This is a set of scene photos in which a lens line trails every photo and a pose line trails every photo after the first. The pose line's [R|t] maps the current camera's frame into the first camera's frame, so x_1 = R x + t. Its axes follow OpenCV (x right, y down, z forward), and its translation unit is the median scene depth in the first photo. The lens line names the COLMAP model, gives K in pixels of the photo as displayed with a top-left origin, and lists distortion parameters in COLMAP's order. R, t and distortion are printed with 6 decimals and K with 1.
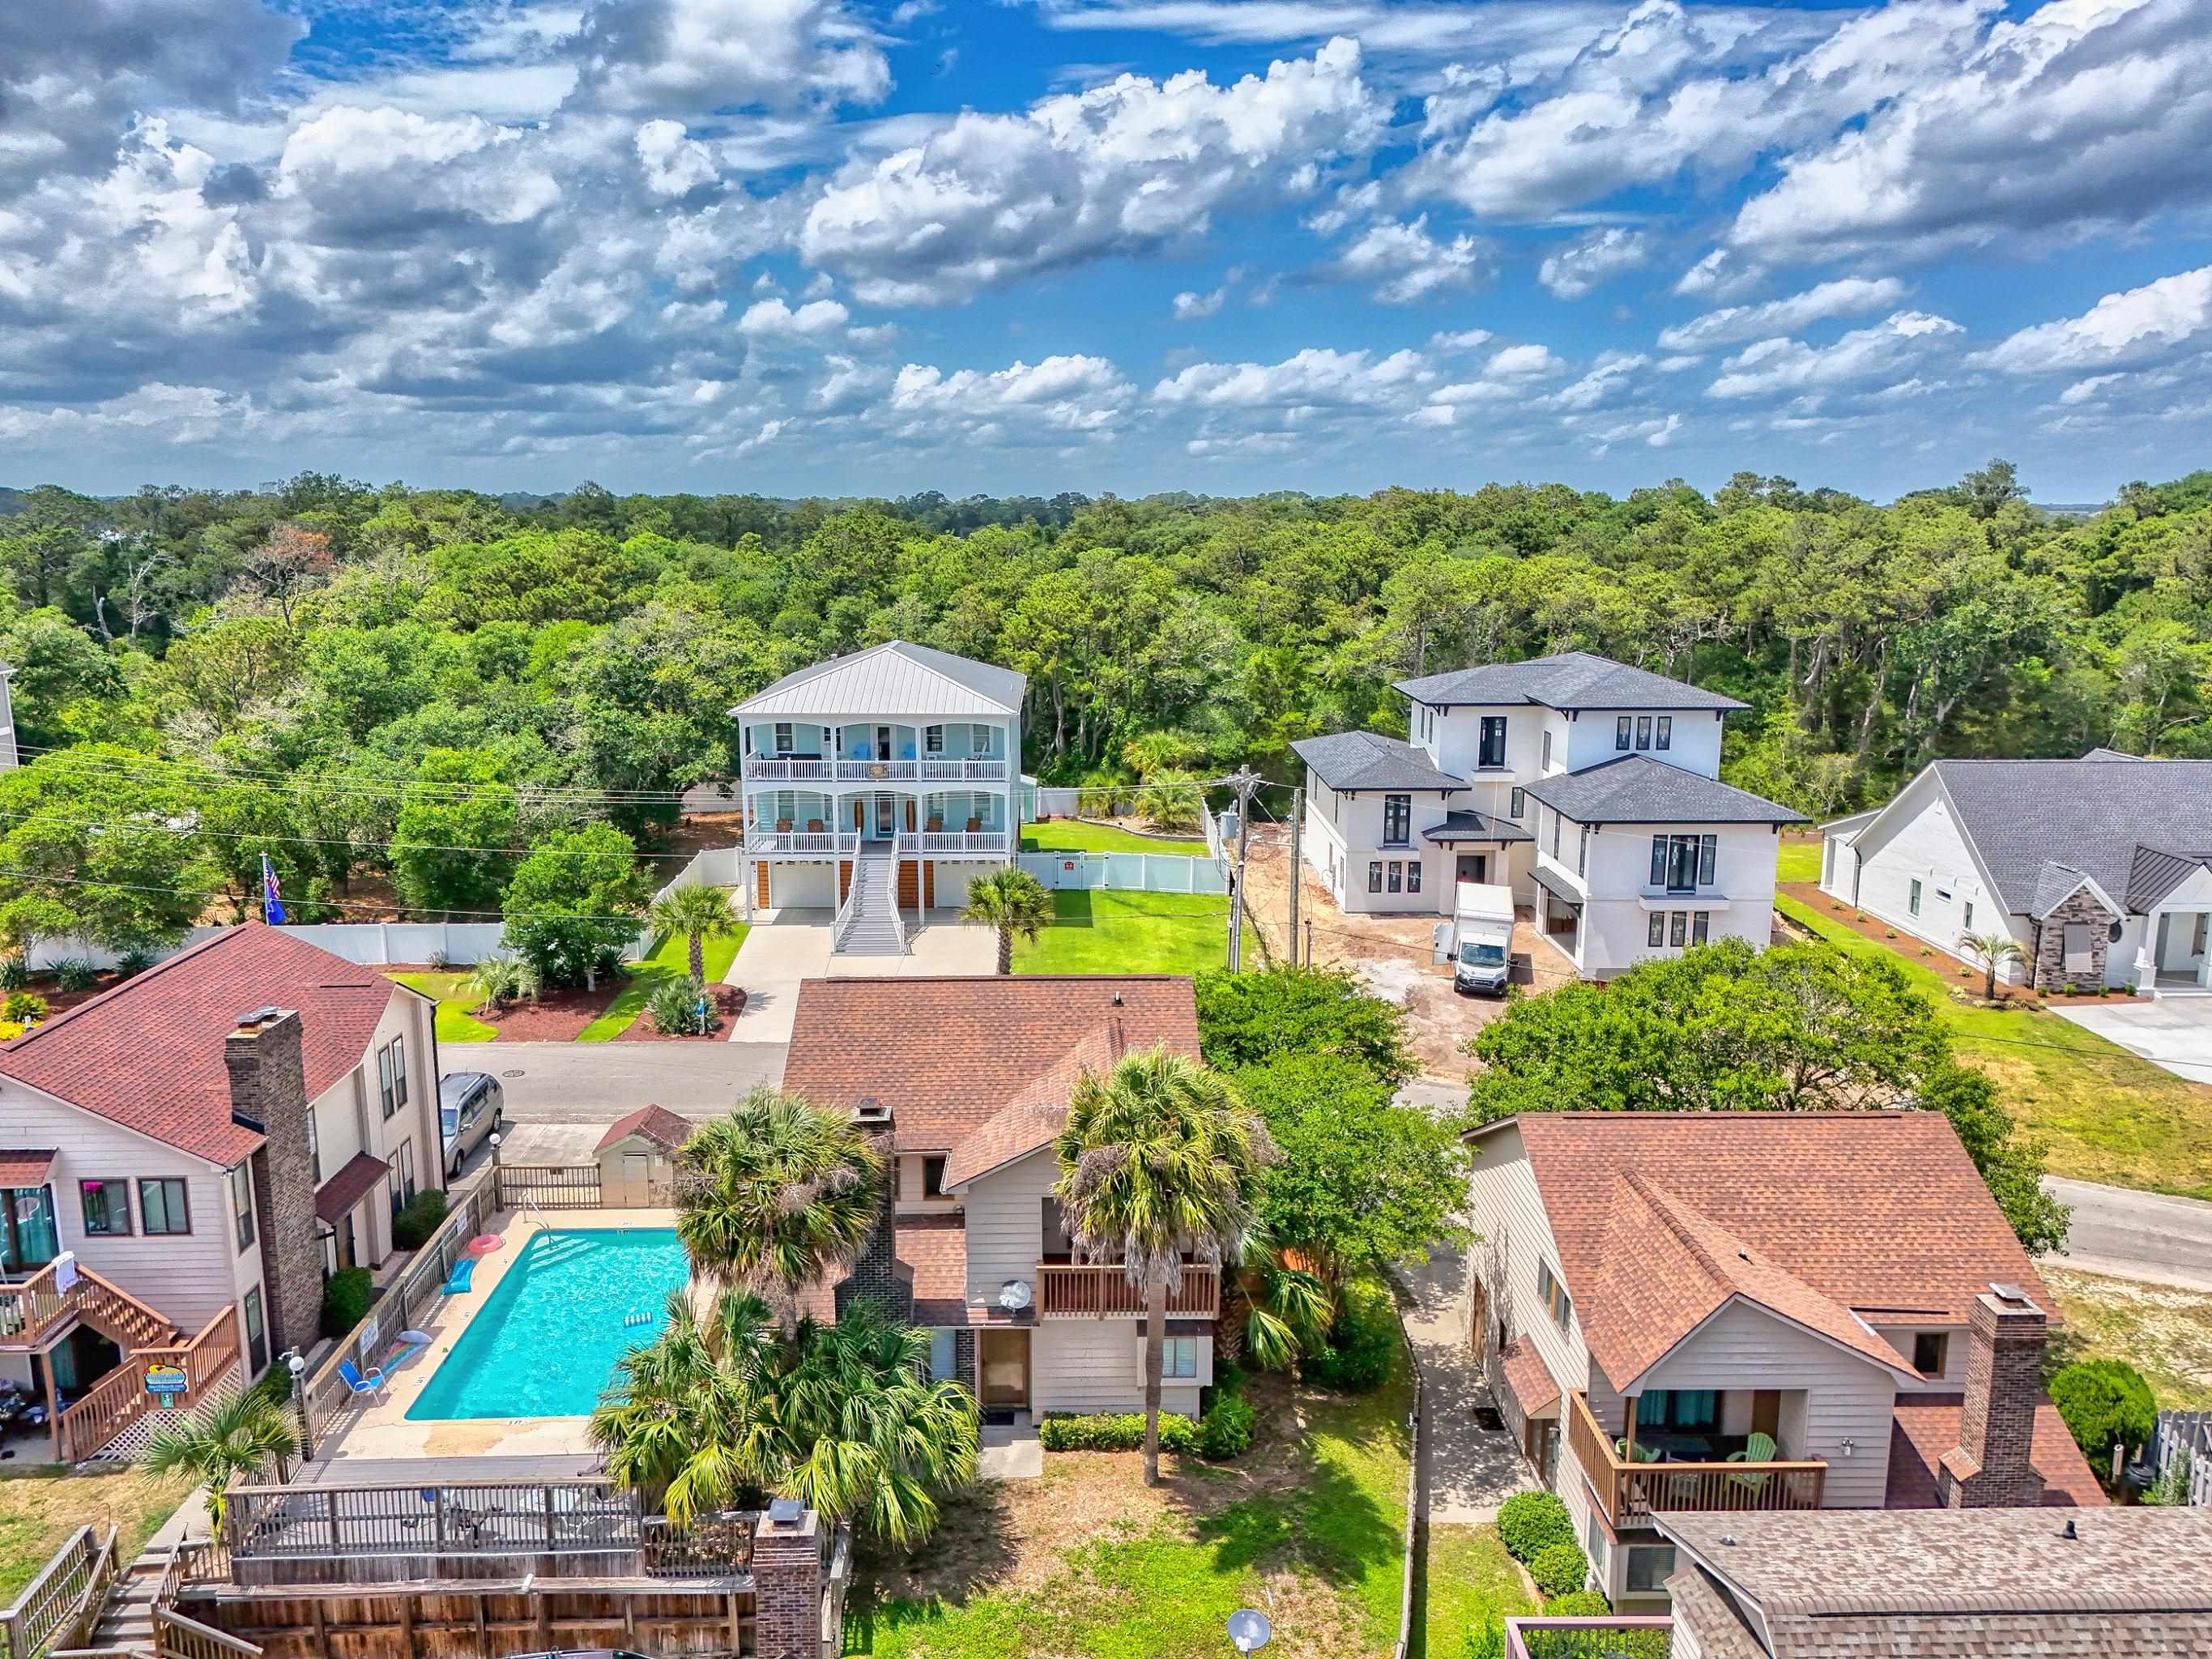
lens RADIAL K [[1624.9, 0, 1106.0], [0, 1624.9, 829.5], [0, 0, 1]] dist [0.072016, -0.060307]
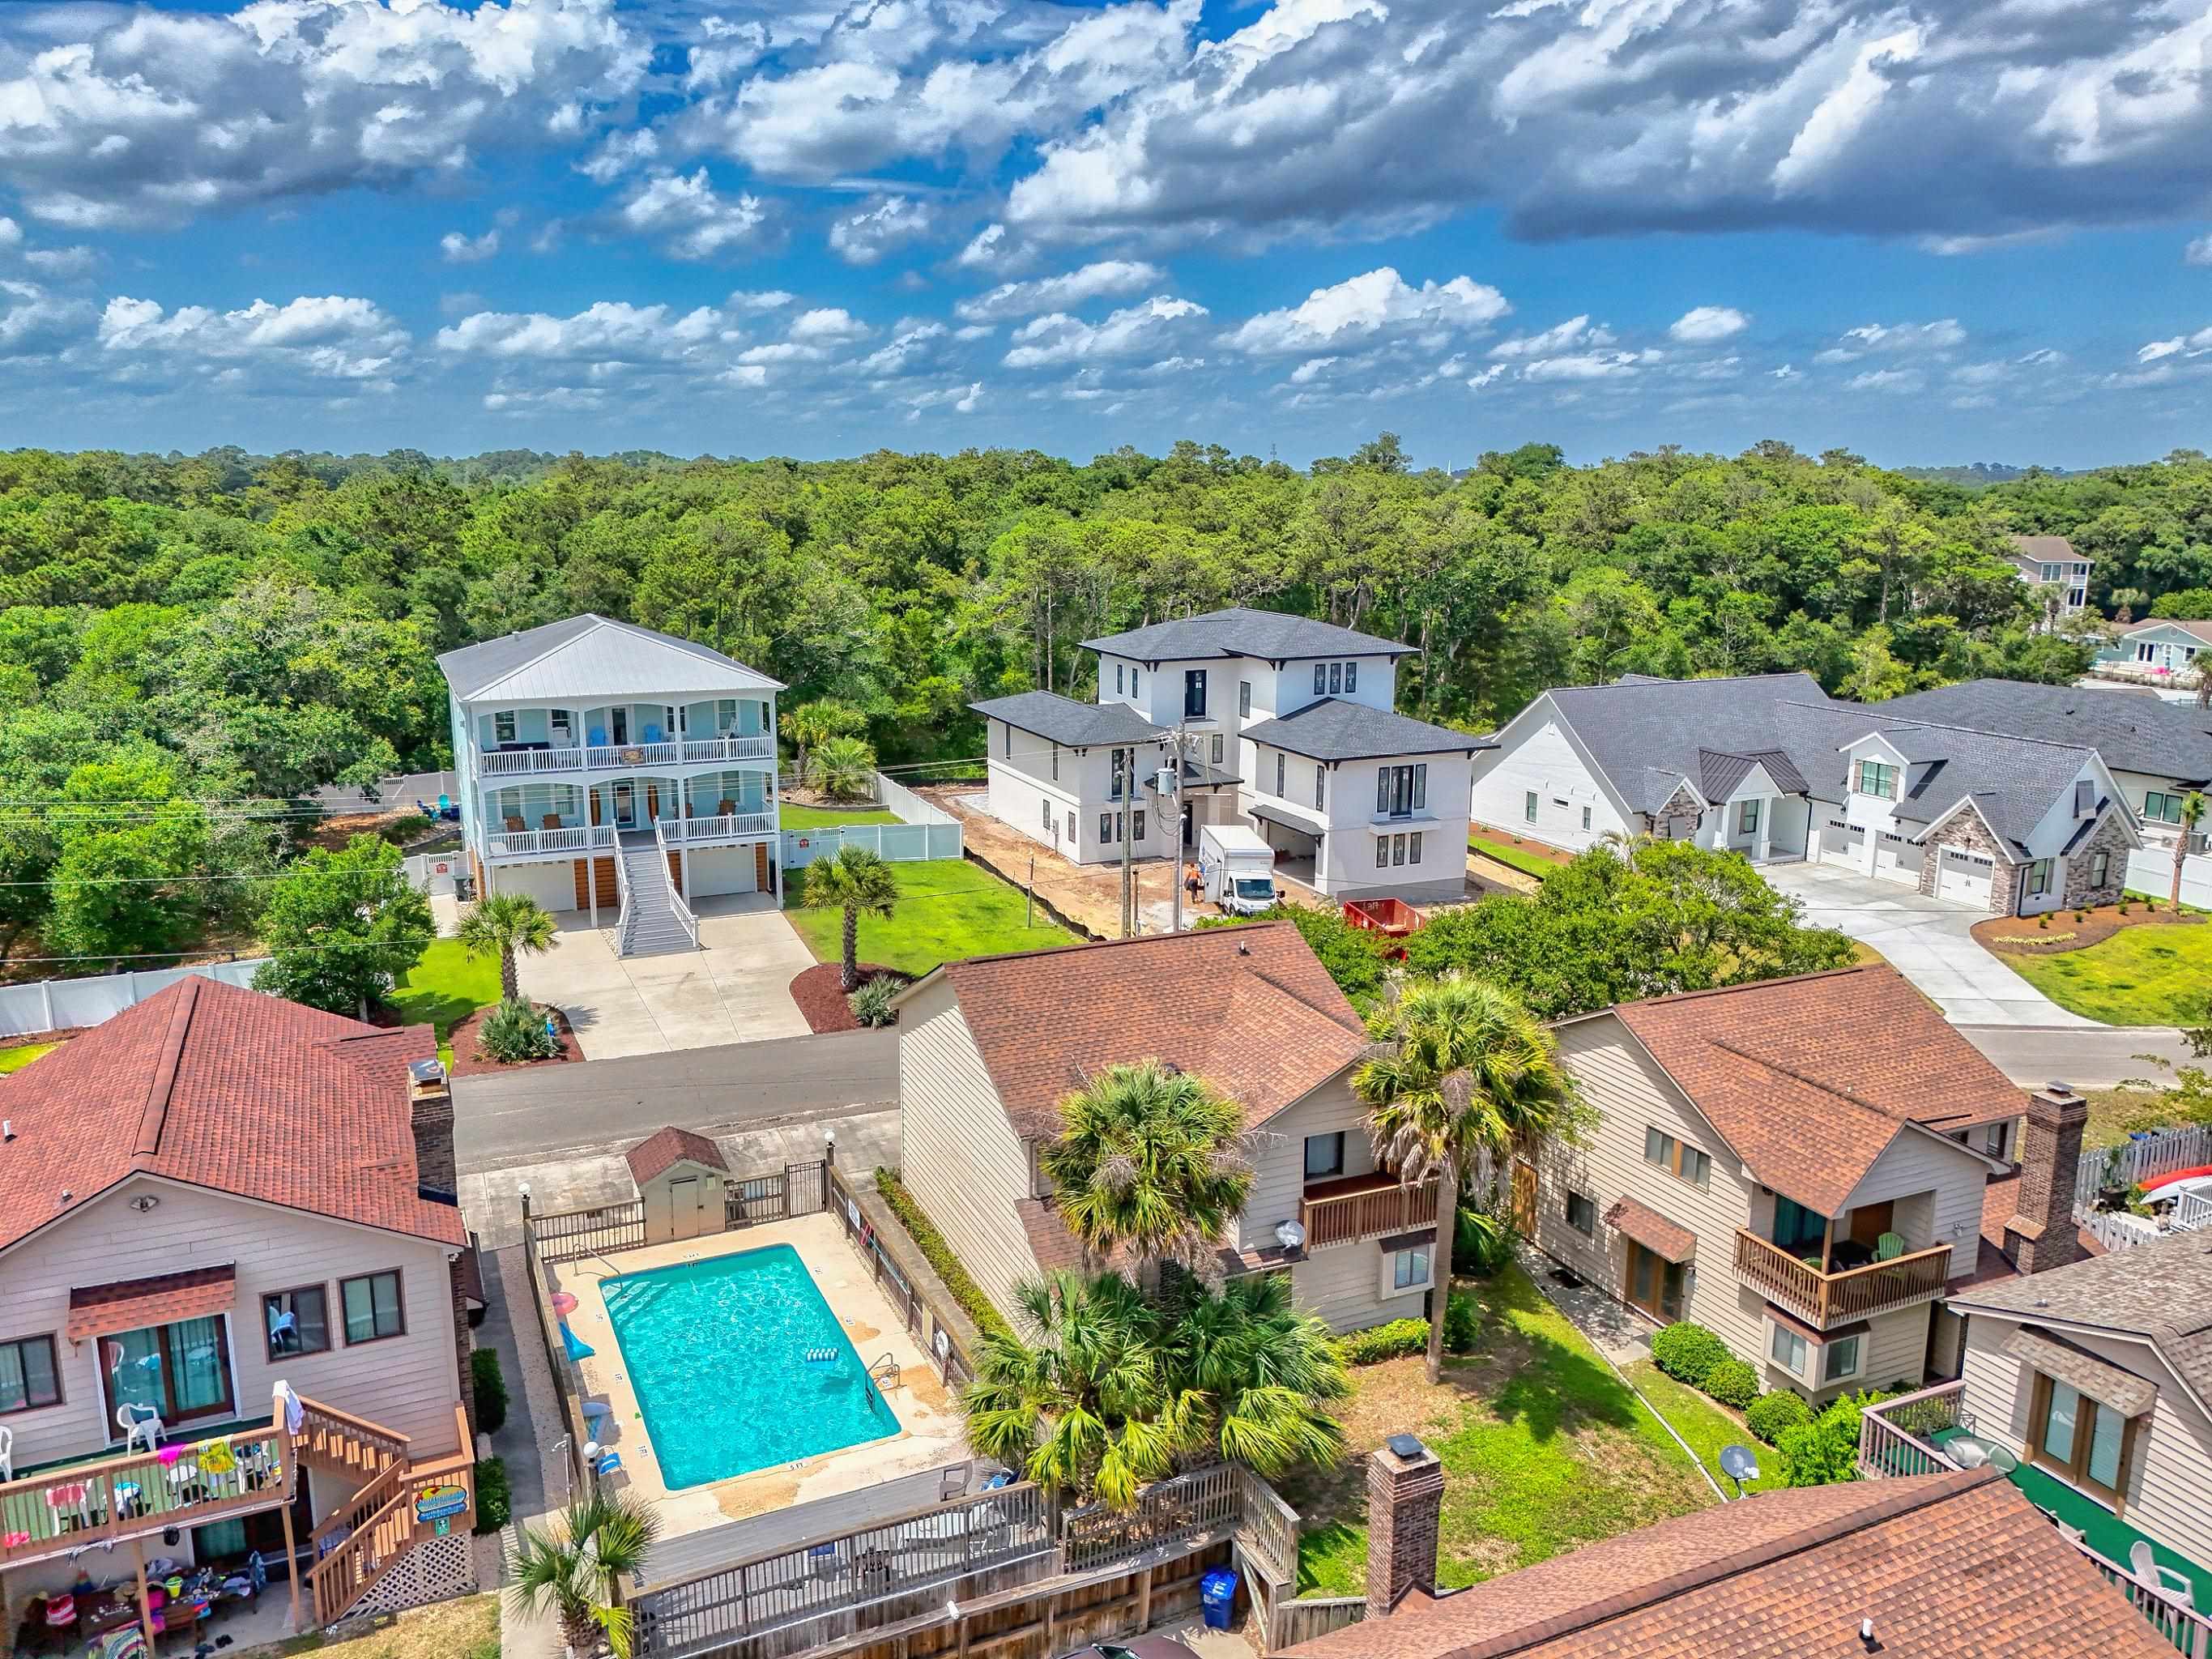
lens RADIAL K [[1624.9, 0, 1106.0], [0, 1624.9, 829.5], [0, 0, 1]] dist [0.072016, -0.060307]
pose [[0.921838, -0.082000, 0.378802, -0.417181], [0.073772, 0.996618, 0.036209, -0.014181], [-0.380490, -0.005434, 0.924769, 0.065454]]
